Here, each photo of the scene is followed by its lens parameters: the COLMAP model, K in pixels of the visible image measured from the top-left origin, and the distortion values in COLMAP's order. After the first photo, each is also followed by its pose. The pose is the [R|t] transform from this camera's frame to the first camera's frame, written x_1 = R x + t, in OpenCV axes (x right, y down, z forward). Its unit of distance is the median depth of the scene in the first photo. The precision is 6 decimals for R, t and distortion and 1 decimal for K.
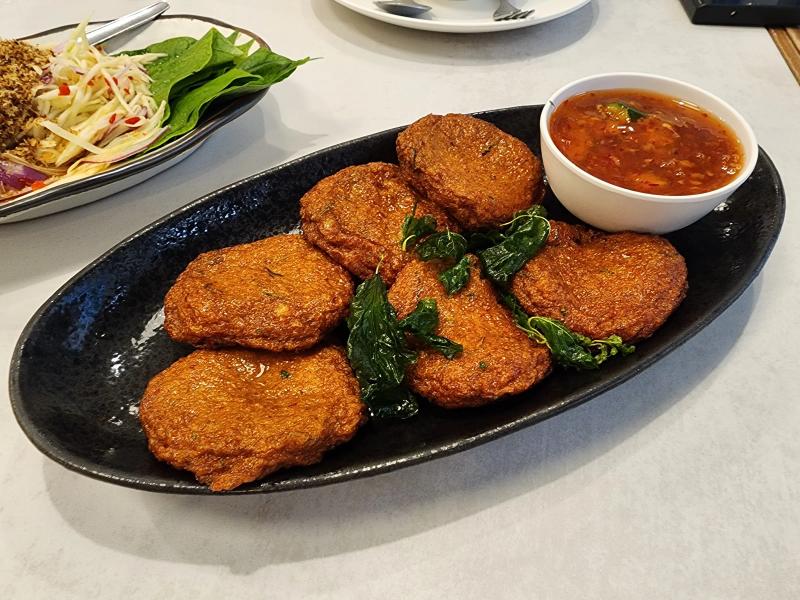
lens RADIAL K [[527.7, 0, 400.0], [0, 527.7, 300.0], [0, 0, 1]] dist [0.004380, 0.000309]
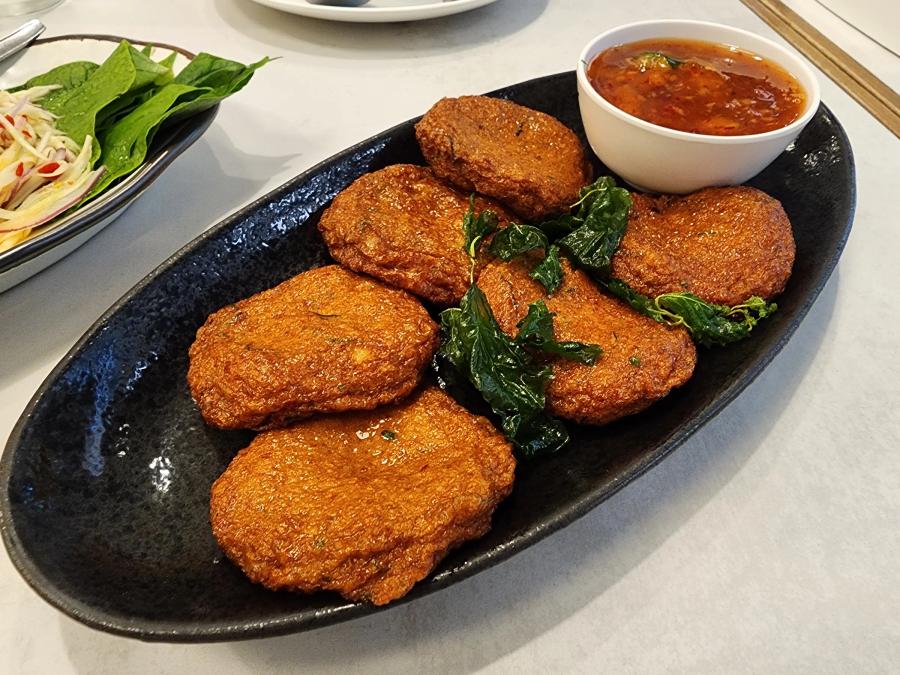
lens RADIAL K [[593.6, 0, 450.0], [0, 593.6, 337.5], [0, 0, 1]] dist [0.004380, 0.000309]
pose [[0.958139, -0.217810, 0.185818, -0.219176], [0.222693, 0.974873, -0.005562, 0.023795], [-0.179937, 0.046709, 0.982568, 0.120329]]
